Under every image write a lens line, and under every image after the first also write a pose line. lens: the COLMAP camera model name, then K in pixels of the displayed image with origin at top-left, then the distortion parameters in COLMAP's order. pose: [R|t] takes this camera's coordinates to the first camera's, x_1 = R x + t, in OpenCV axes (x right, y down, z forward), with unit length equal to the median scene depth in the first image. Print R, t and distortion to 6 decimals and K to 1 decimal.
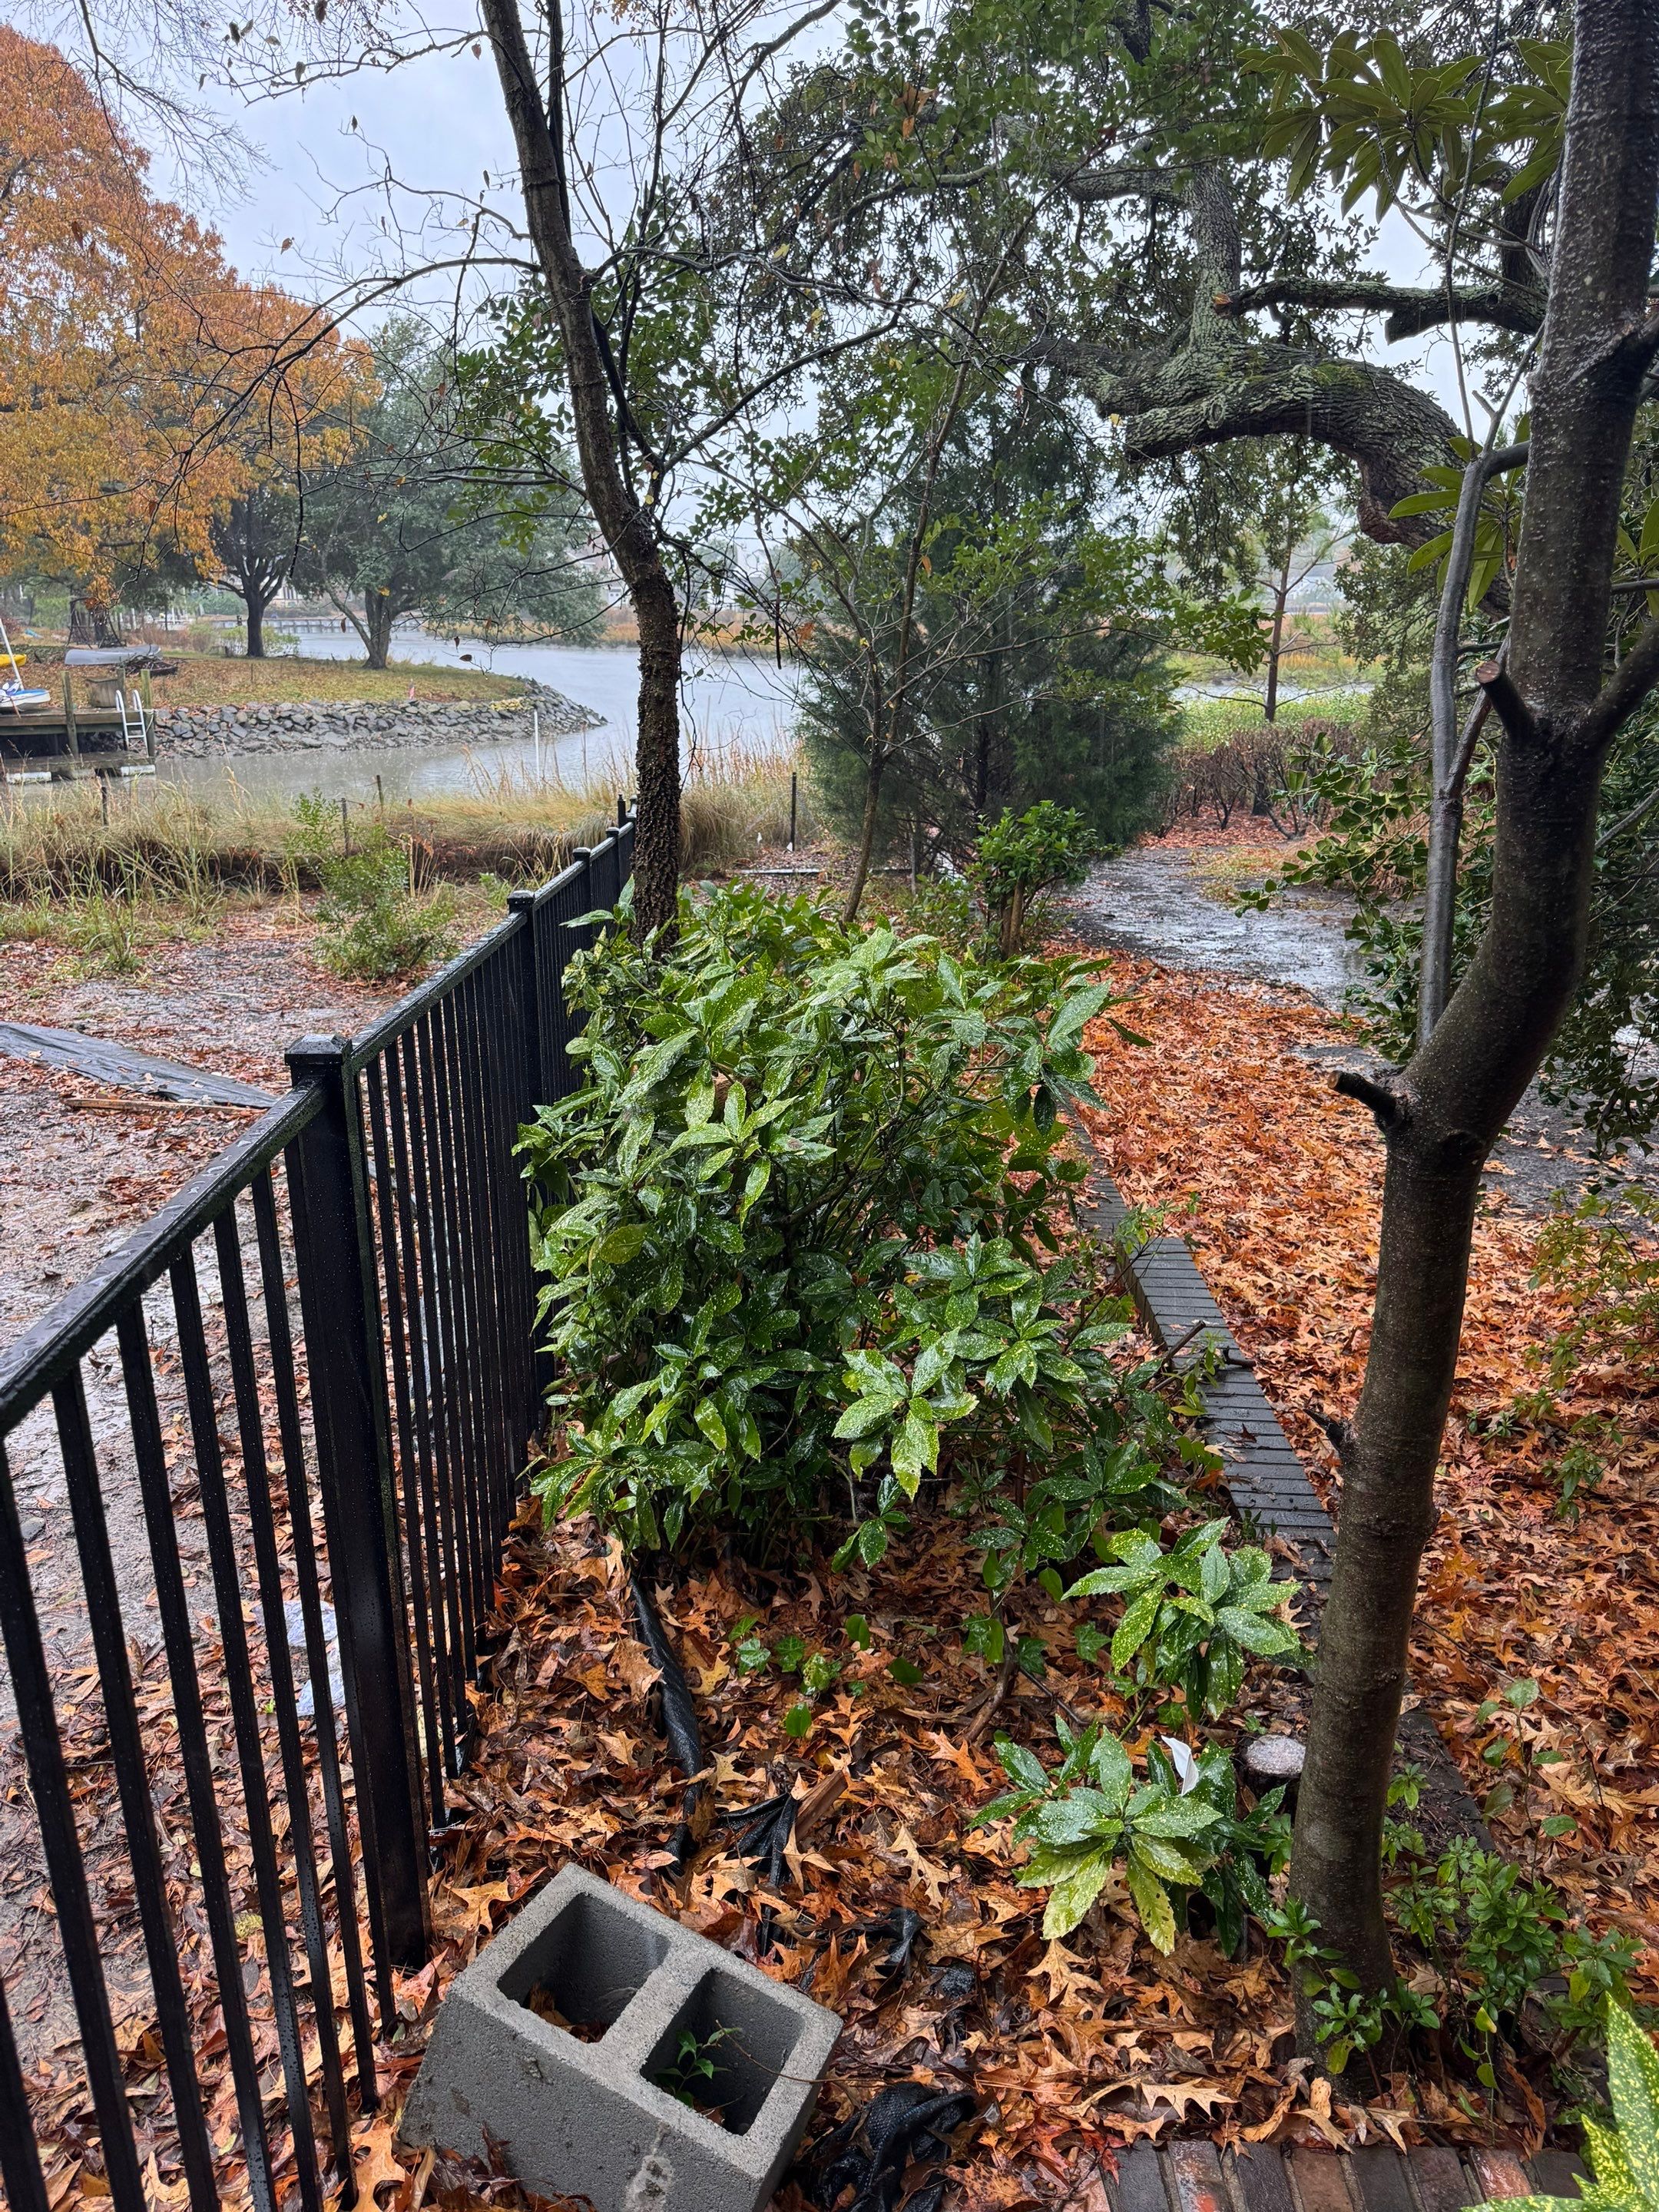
lens RADIAL K [[1781.9, 0, 850.0], [0, 1781.9, 1125.3], [0, 0, 1]] dist [0.042567, -0.077009]
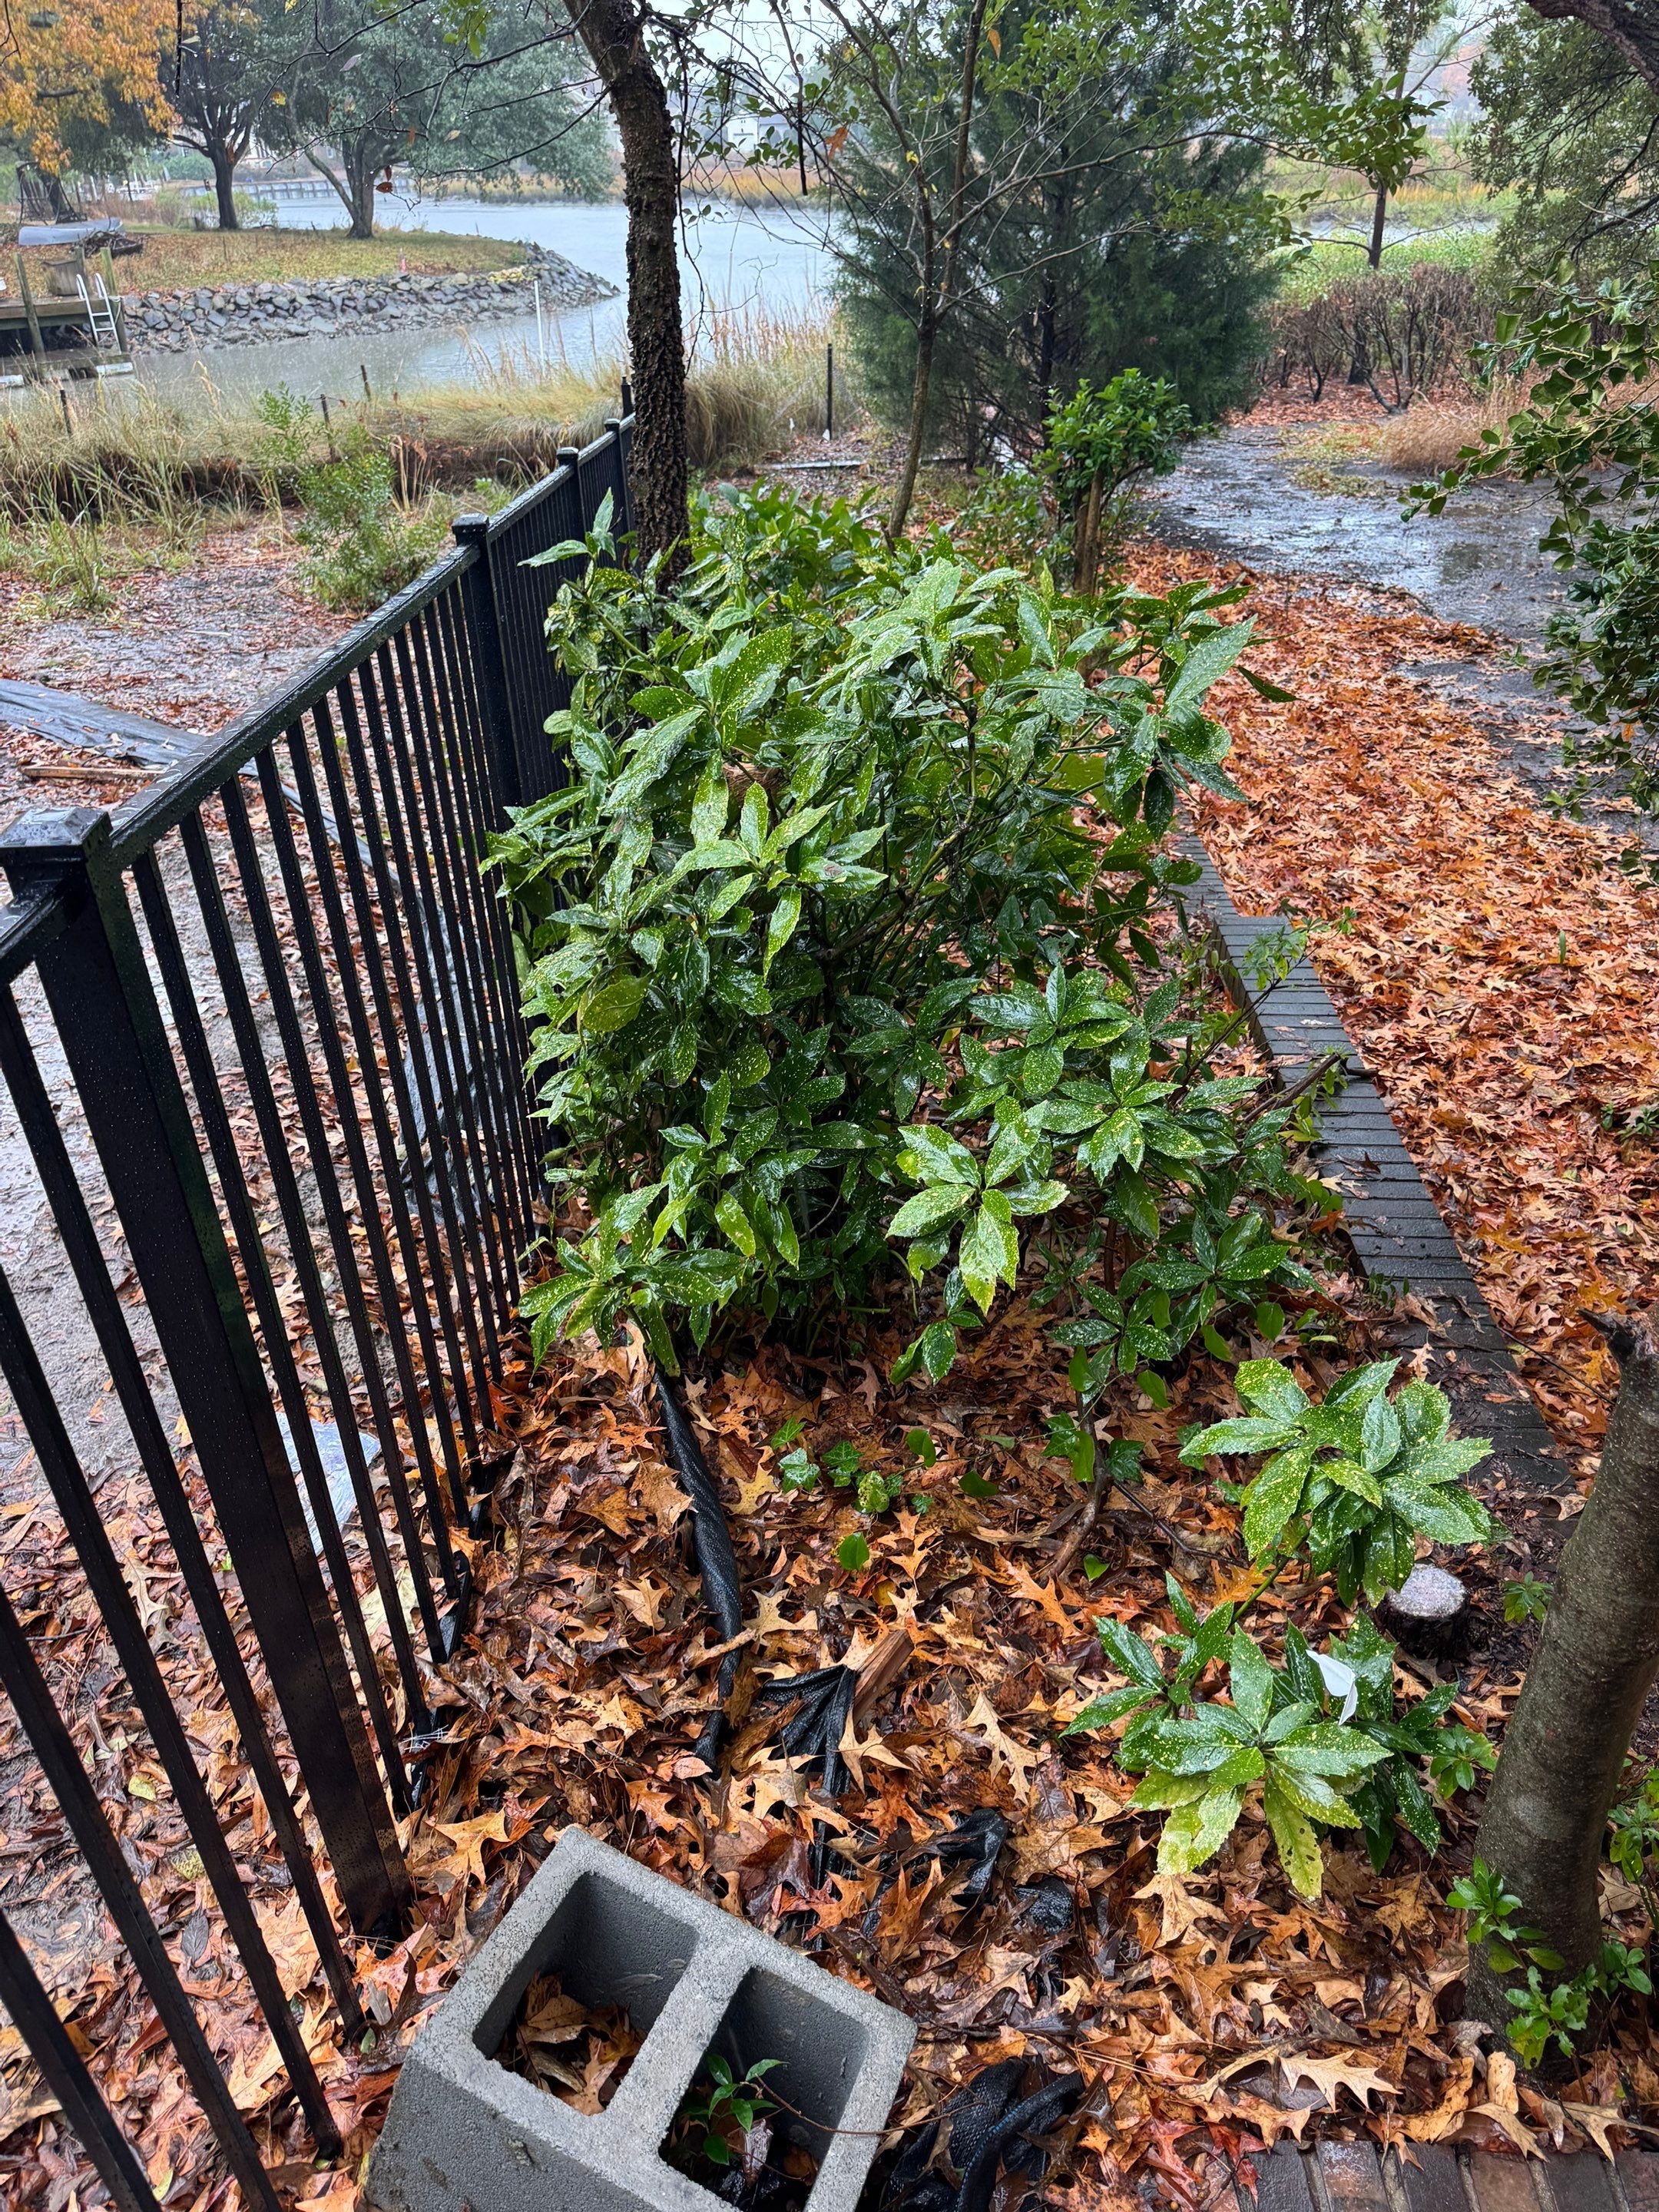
lens RADIAL K [[1781.9, 0, 841.8], [0, 1781.9, 1211.6], [0, 0, 1]] dist [0.042567, -0.077009]
pose [[0.999295, -0.014012, -0.034823, -0.002053], [0.022319, 0.967703, 0.251103, -0.026856], [0.030179, -0.251703, 0.967334, 0.156351]]
